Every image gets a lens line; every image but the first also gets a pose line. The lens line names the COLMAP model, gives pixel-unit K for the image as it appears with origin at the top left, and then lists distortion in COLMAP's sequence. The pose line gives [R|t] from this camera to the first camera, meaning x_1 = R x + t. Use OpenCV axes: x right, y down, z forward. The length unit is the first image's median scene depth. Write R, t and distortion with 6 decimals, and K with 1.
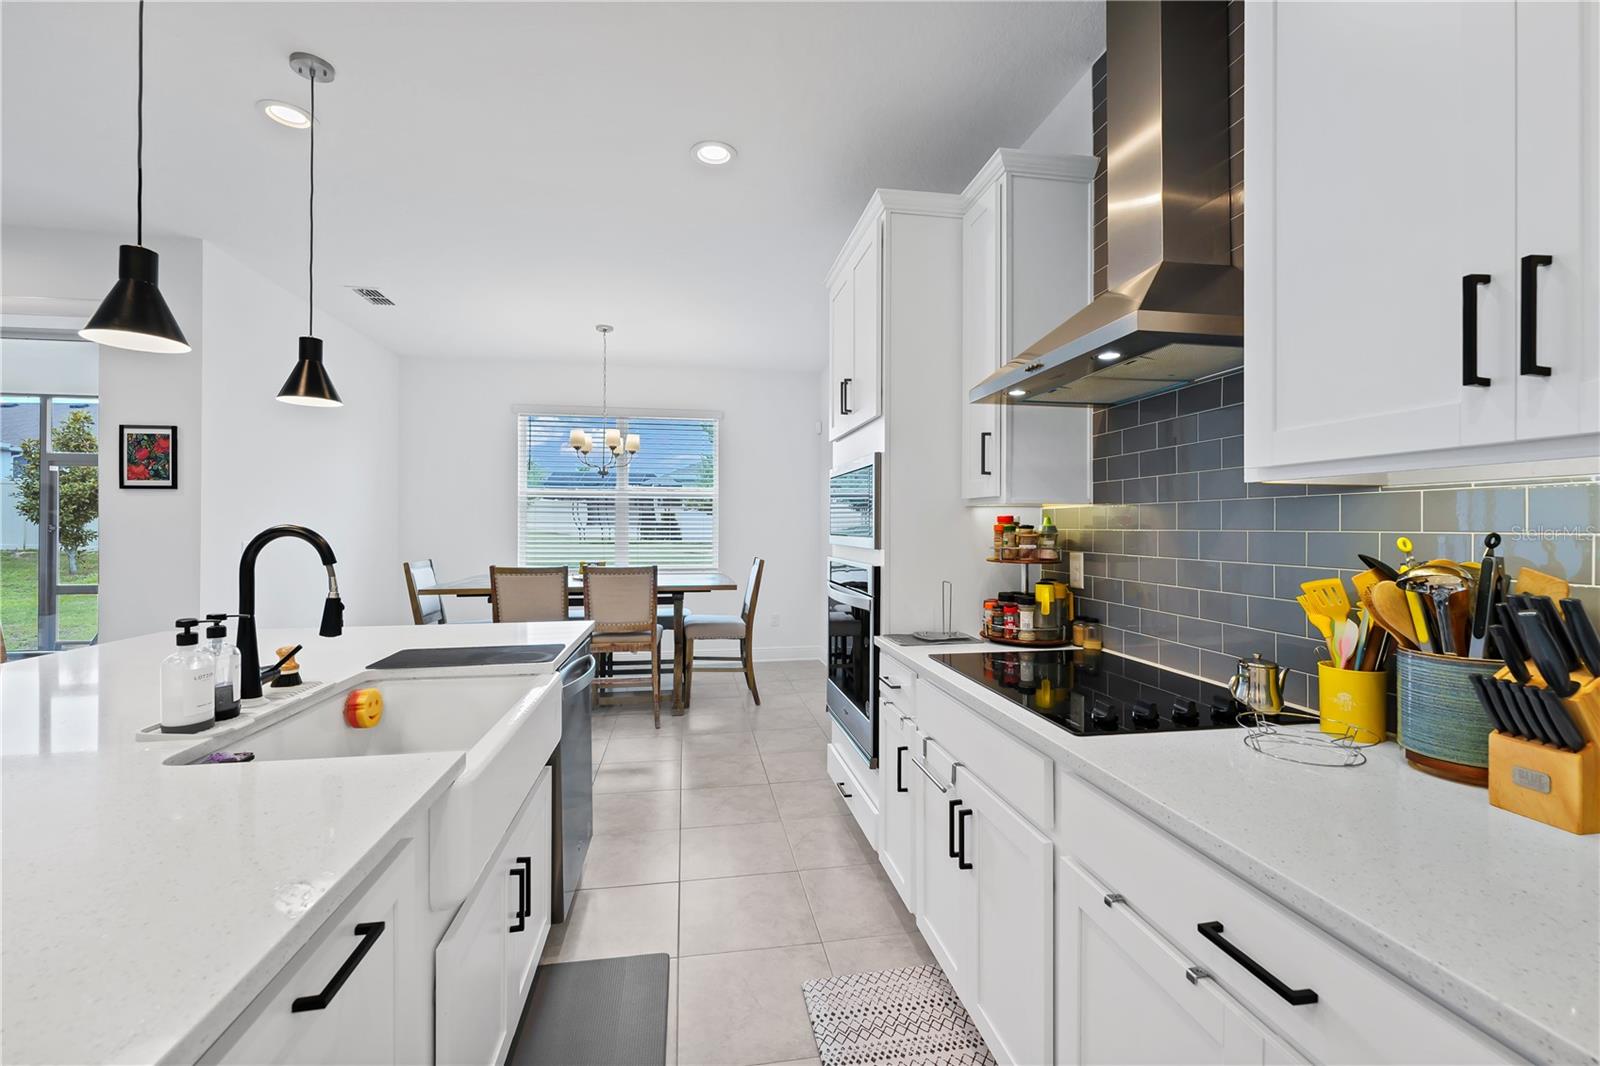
lens RADIAL K [[667.3, 0, 797.3], [0, 667.3, 525.8], [0, 0, 1]] dist [0.000188, -0.000027]
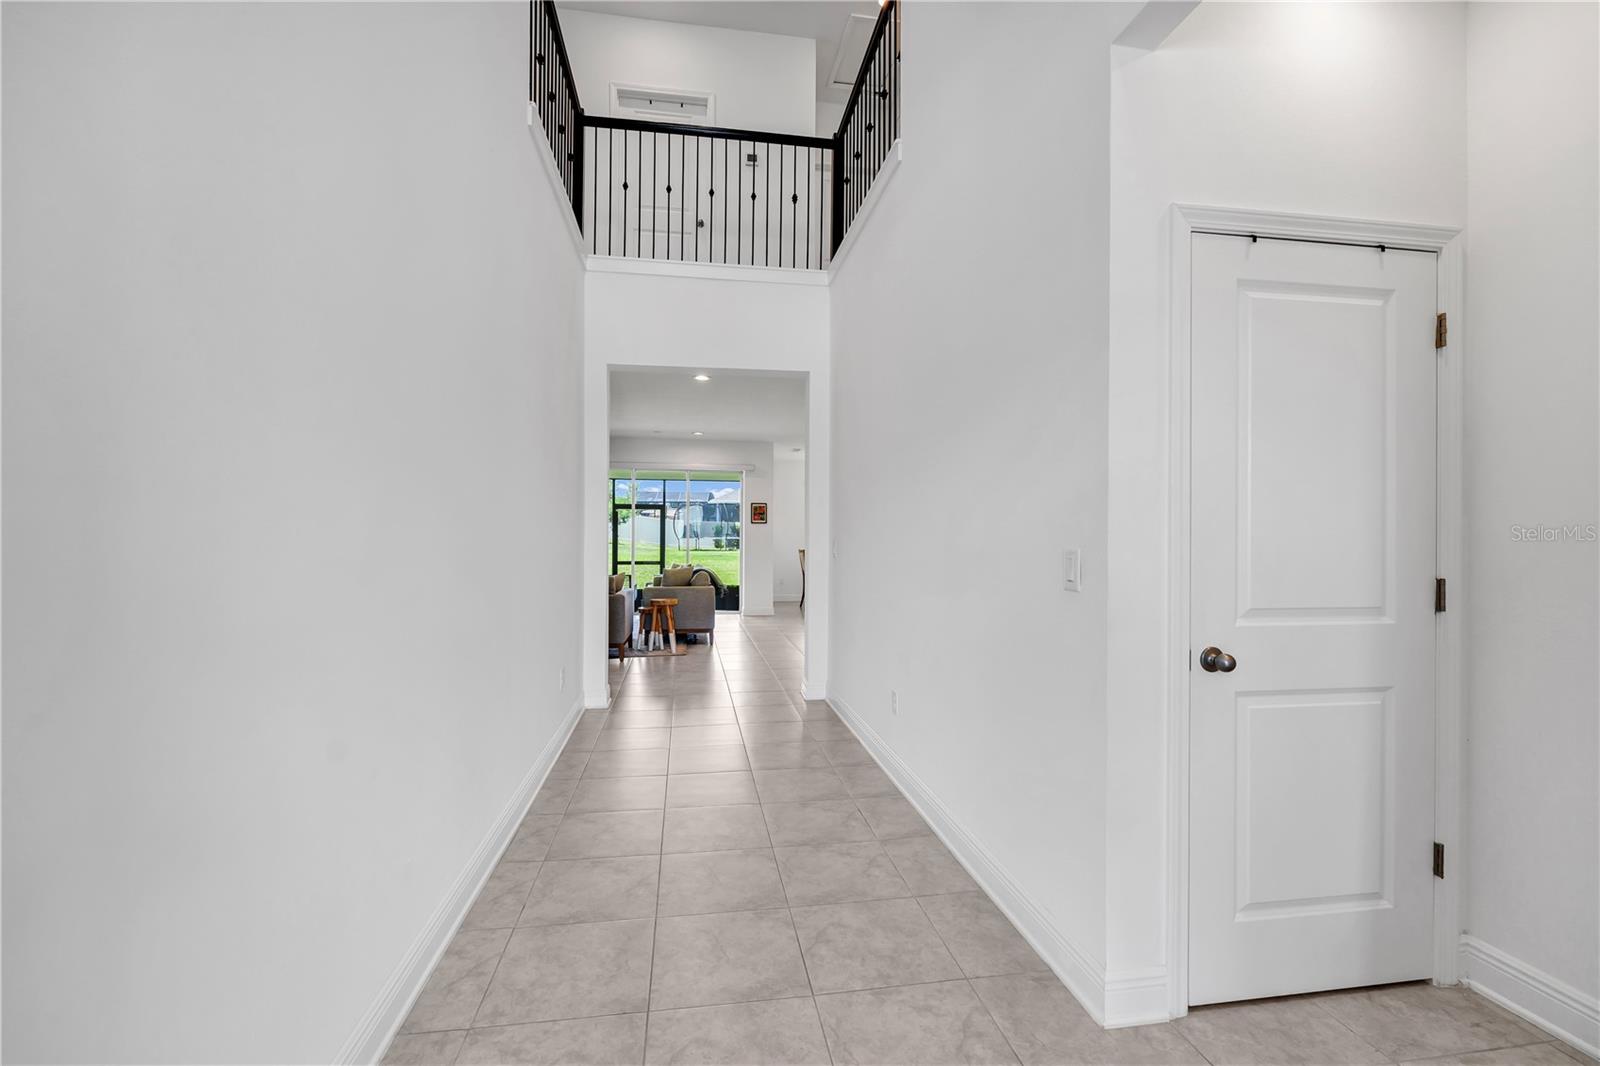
lens RADIAL K [[691.2, 0, 800.0], [0, 691.2, 533.0], [0, 0, 1]] dist [0.001078, -0.000065]
pose [[0.999999, 0.001024, -0.001097, -1.216589], [-0.001031, 0.999982, -0.005958, 0.015301], [0.001091, 0.005960, 0.999982, -3.497060]]
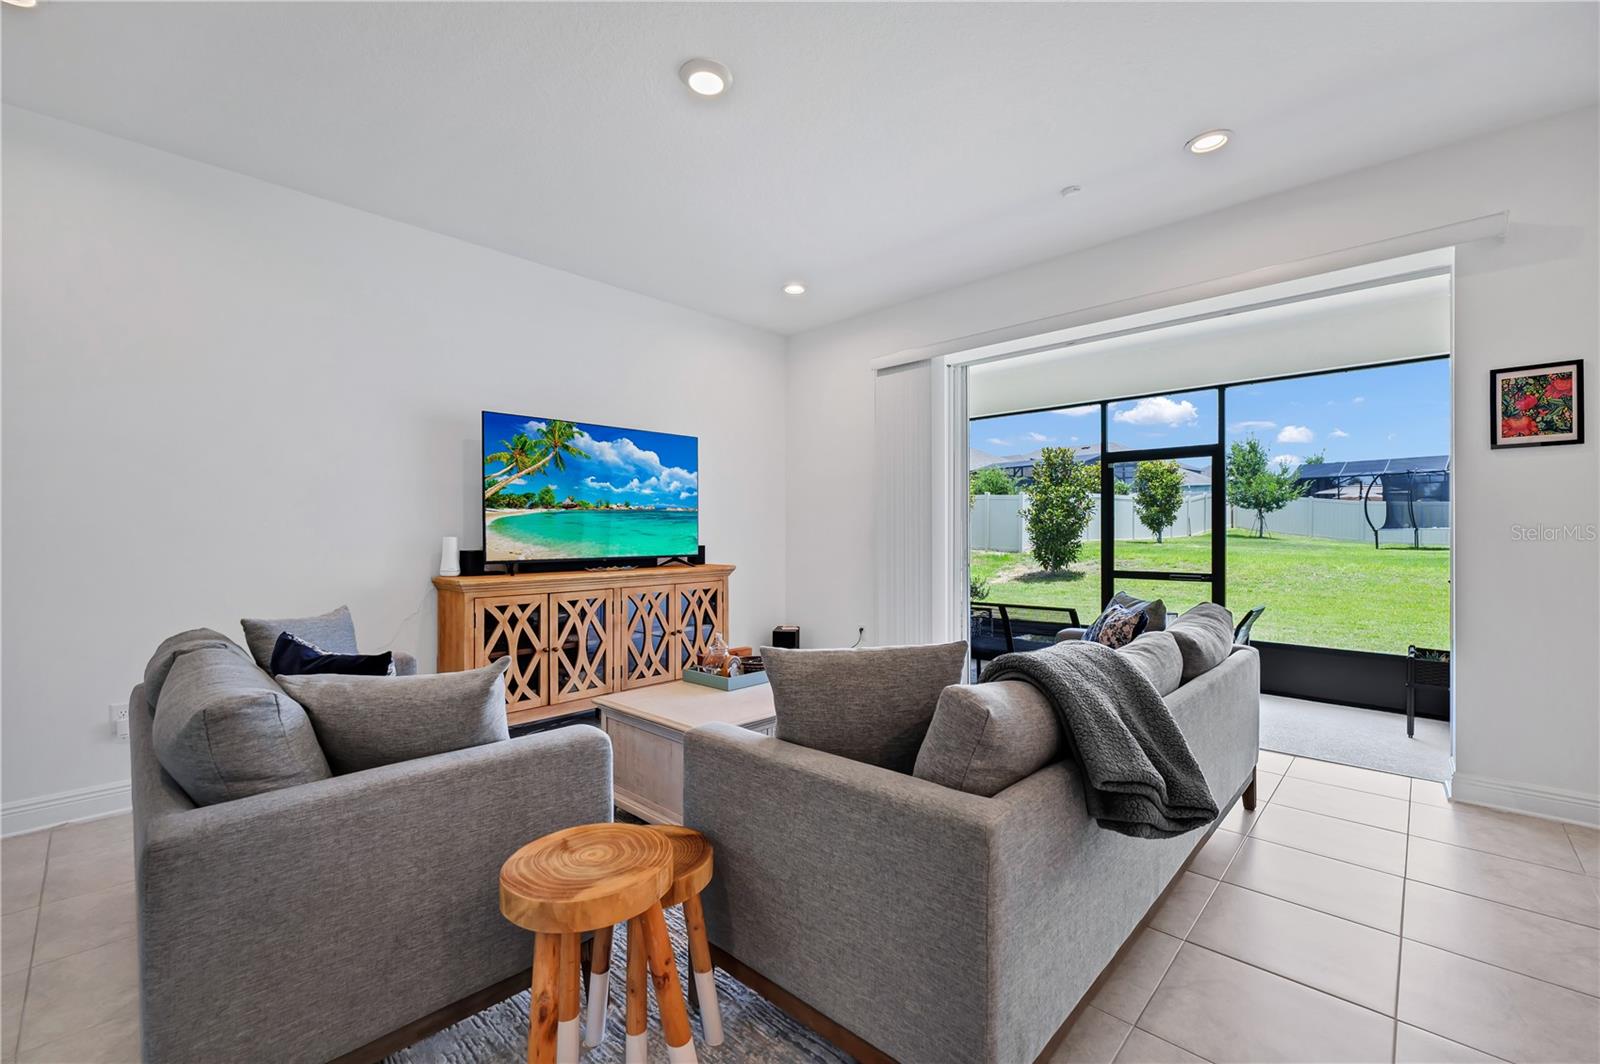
lens RADIAL K [[661.8, 0, 812.7], [0, 661.8, 536.1], [0, 0, 1]] dist [0.002191, 0.000034]
pose [[0.604806, -0.001734, -0.796371, -1.355497], [0.006244, 0.999977, 0.002565, 0.065413], [0.796348, -0.006523, 0.604803, -0.220854]]
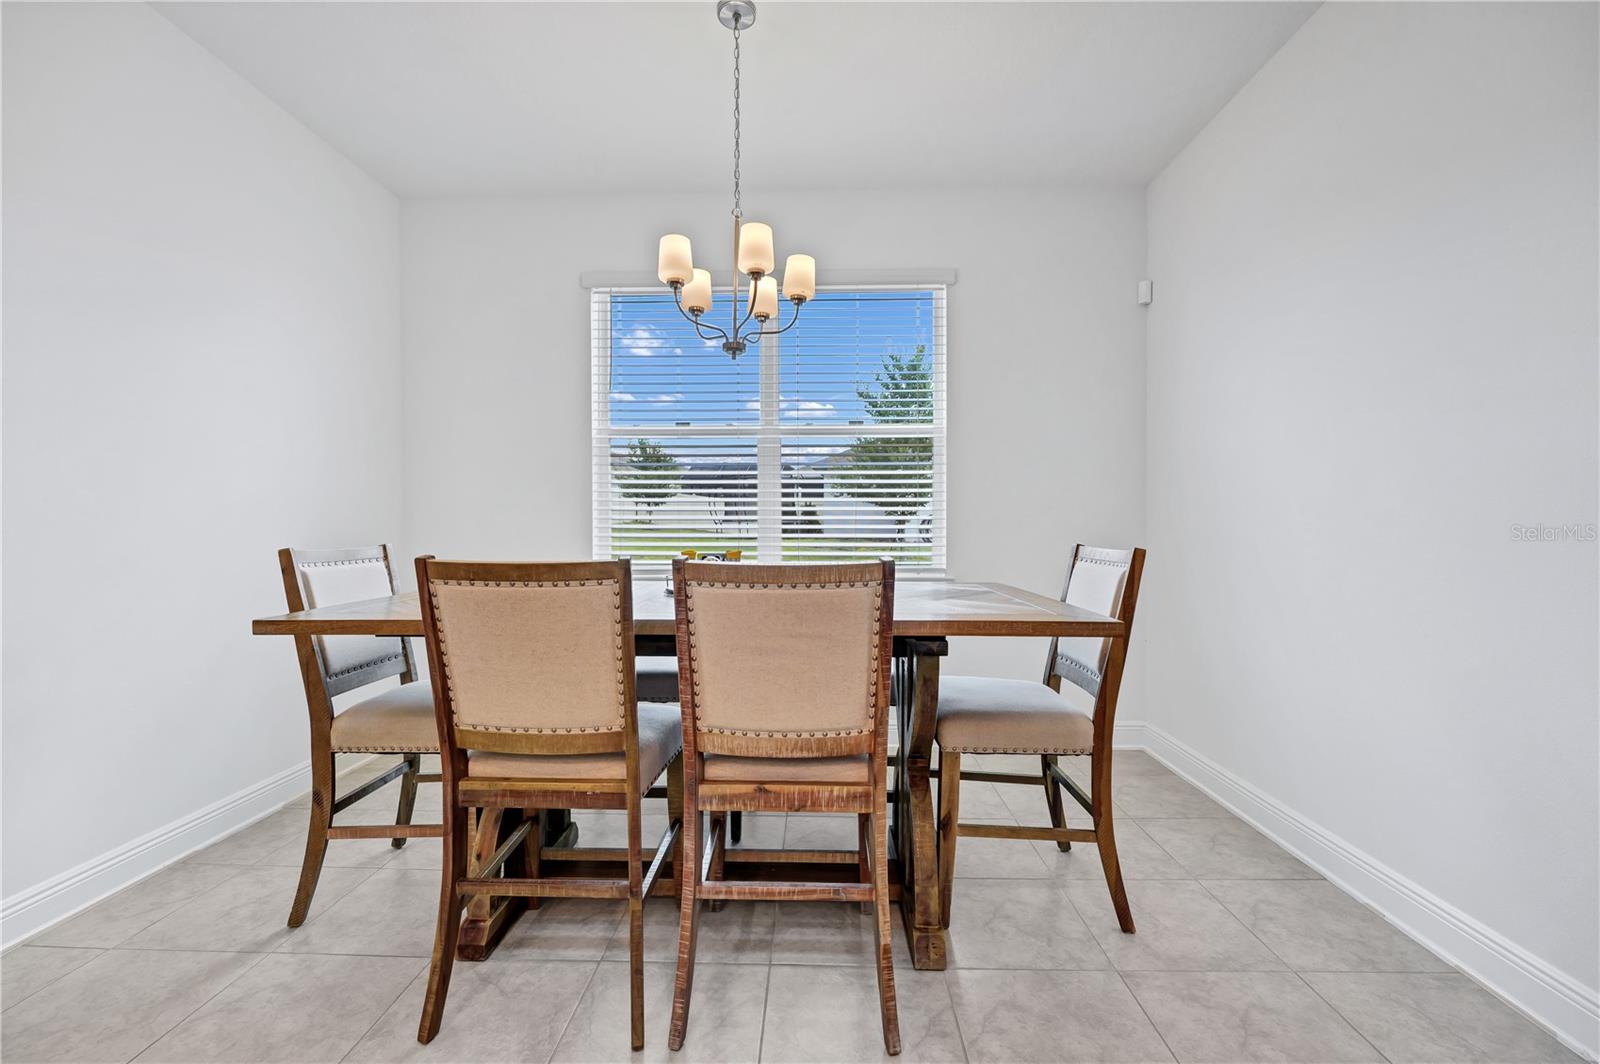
lens RADIAL K [[671.3, 0, 798.8], [0, 671.3, 535.3], [0, 0, 1]] dist [0.000993, -0.000085]
pose [[0.980689, 0.000526, -0.195574, -0.372609], [0.003013, 0.999837, 0.017796, 0.081666], [0.195551, -0.018042, 0.980528, 1.311056]]
